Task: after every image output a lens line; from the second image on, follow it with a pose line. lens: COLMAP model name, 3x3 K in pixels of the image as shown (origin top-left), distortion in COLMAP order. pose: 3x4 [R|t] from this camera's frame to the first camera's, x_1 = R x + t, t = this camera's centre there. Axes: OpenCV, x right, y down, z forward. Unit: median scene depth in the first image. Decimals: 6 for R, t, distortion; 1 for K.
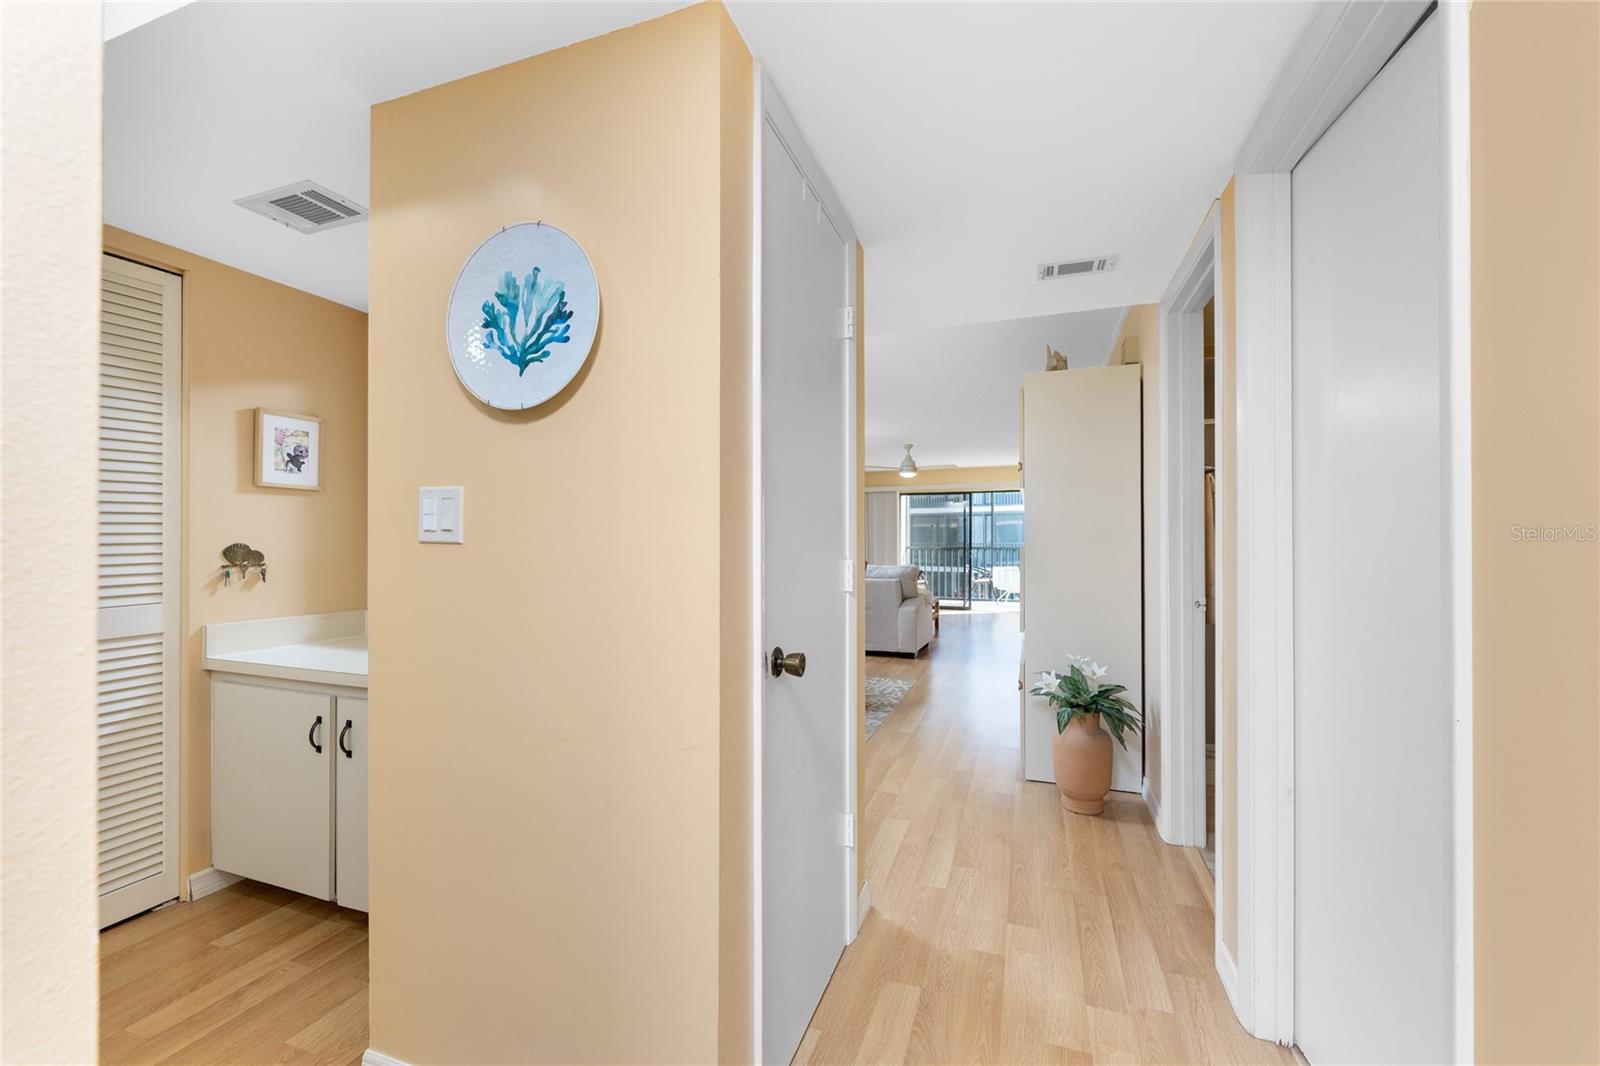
lens RADIAL K [[640.1, 0, 799.6], [0, 640.1, 533.6], [0, 0, 1]] dist [0.000572, -0.001818]
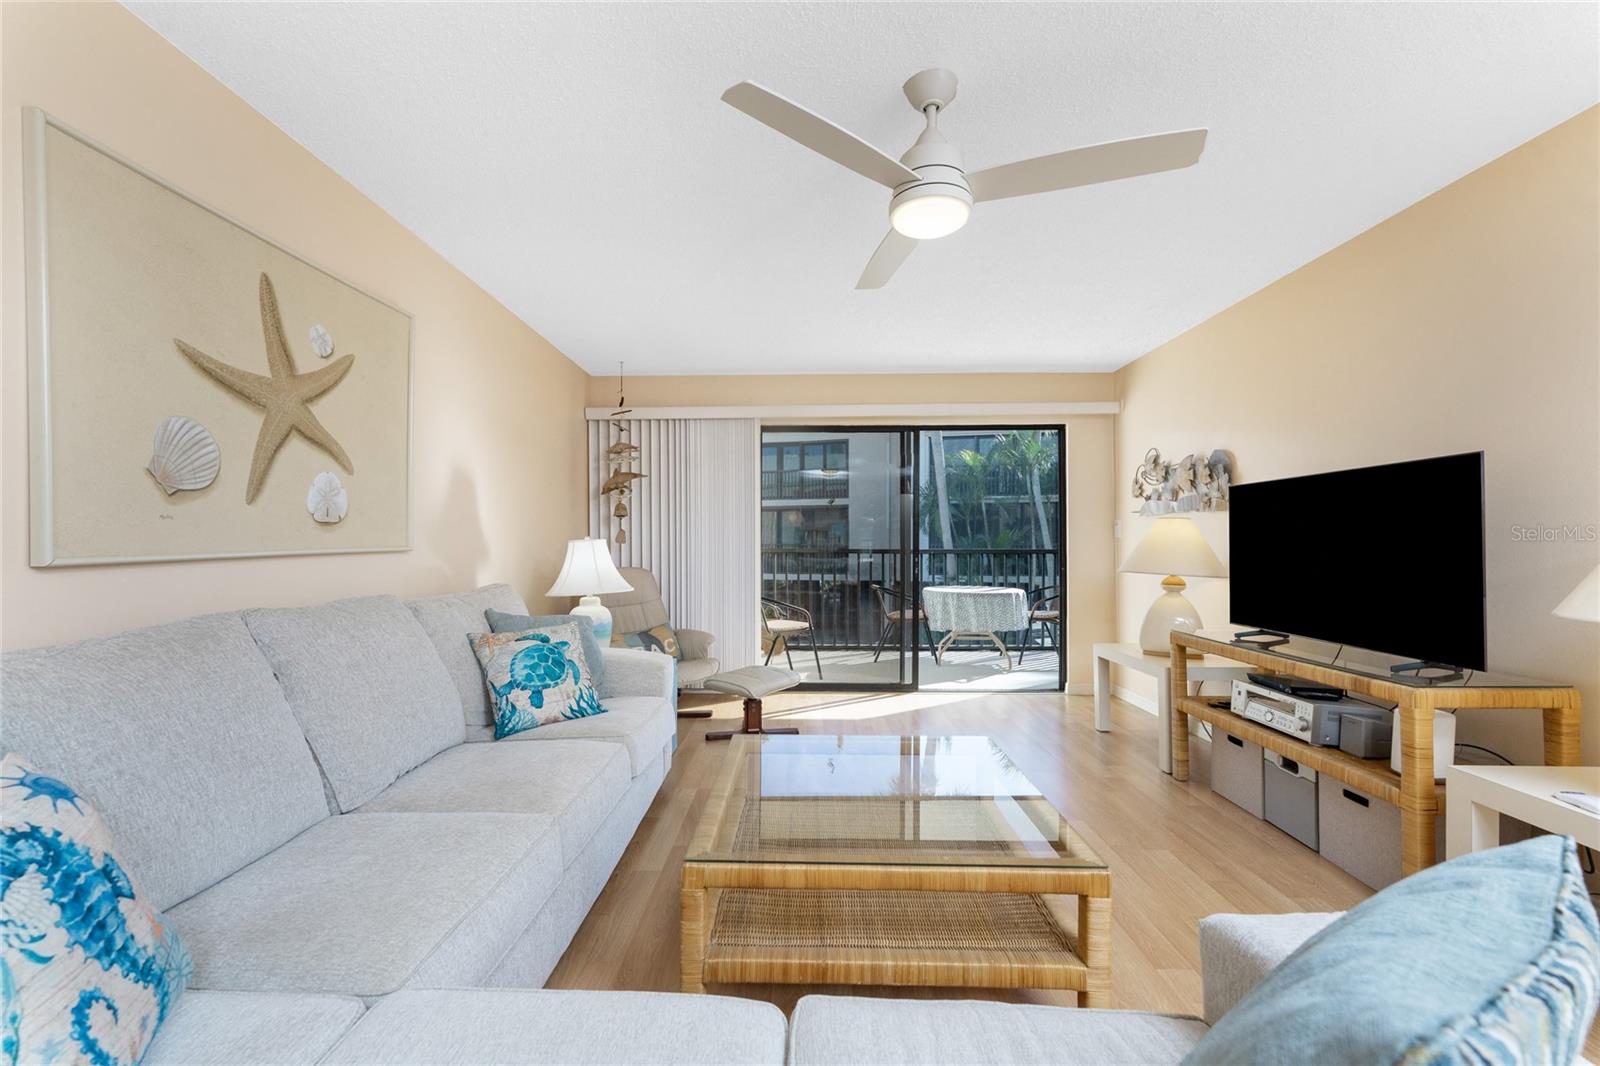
lens RADIAL K [[640.1, 0, 792.1], [0, 640.1, 538.5], [0, 0, 1]] dist [0.000572, -0.001818]
pose [[0.948554, 0.001981, 0.316610, 0.333671], [-0.003064, 0.999991, 0.002925, 0.100639], [-0.316602, -0.003745, 0.948551, 4.847967]]
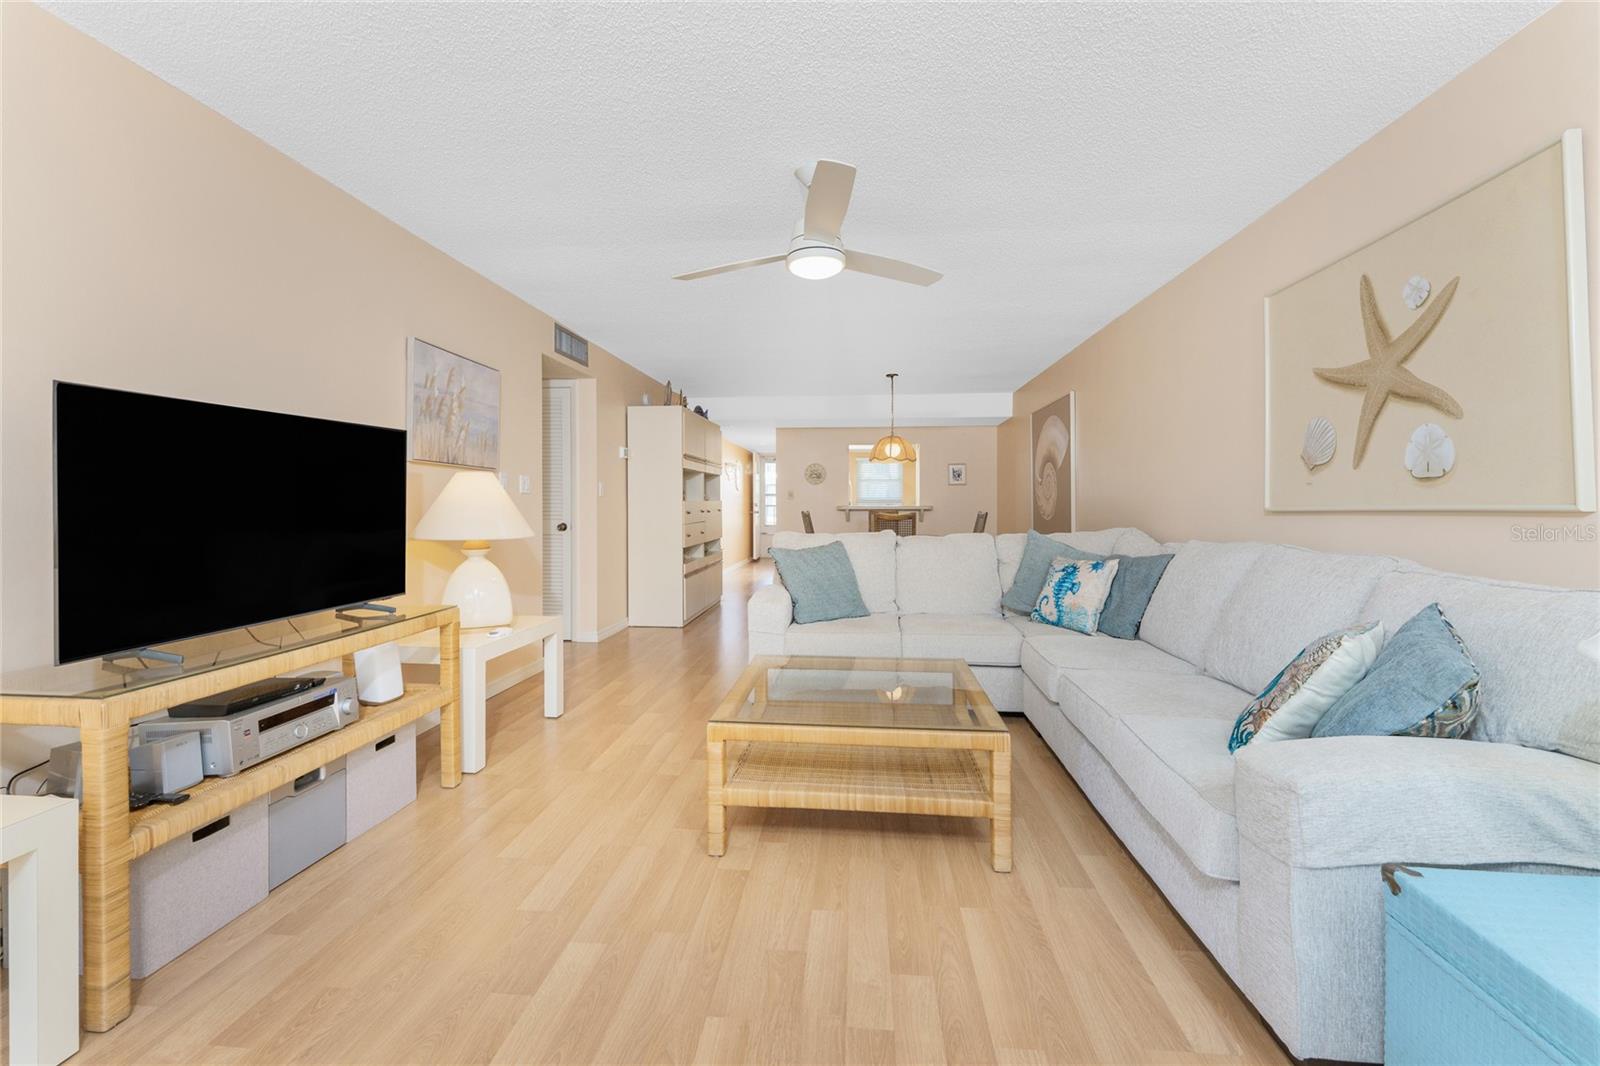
lens RADIAL K [[640.1, 0, 804.9], [0, 640.1, 514.6], [0, 0, 1]] dist [0.000572, -0.001818]
pose [[-0.966049, 0.003538, -0.258334, 1.517946], [0.001941, 0.999977, 0.006434, 0.142680], [0.258351, 0.005714, -0.966034, 7.748785]]
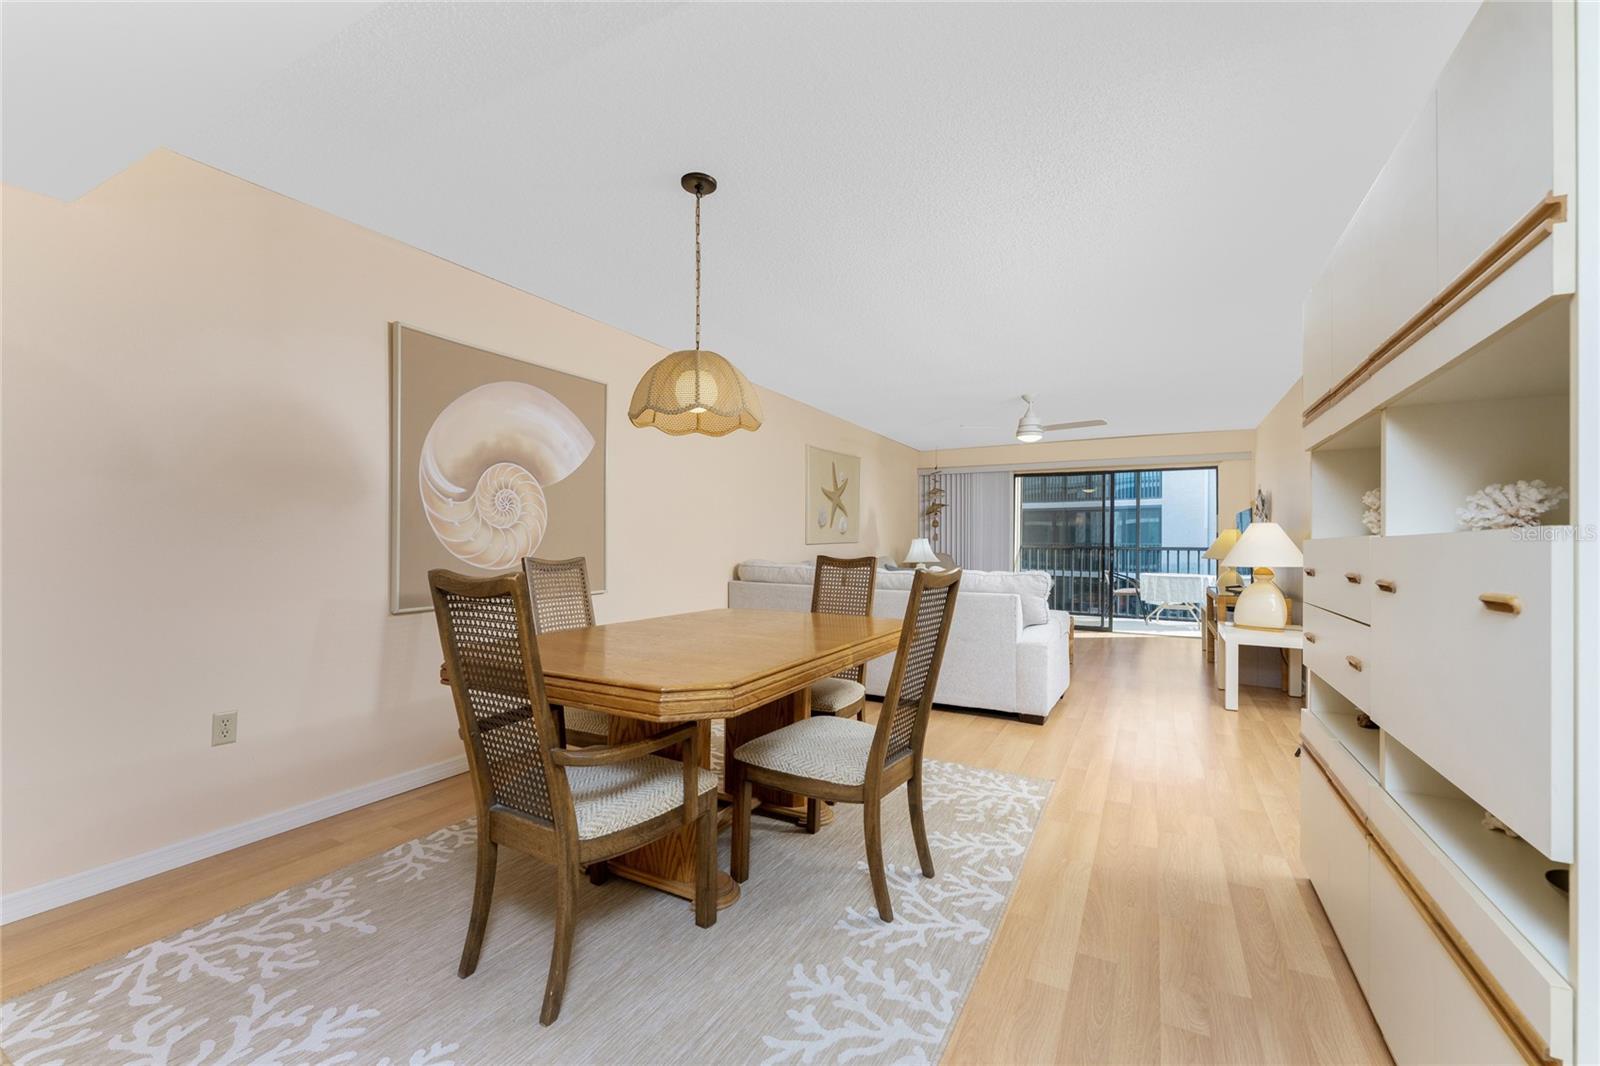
lens RADIAL K [[640.1, 0, 807.9], [0, 640.1, 529.1], [0, 0, 1]] dist [0.000572, -0.001818]
pose [[0.989140, 0.007964, -0.146757, 0.214869], [-0.008656, 0.999954, -0.004073, 0.062408], [0.146718, 0.005299, 0.989164, 1.721371]]
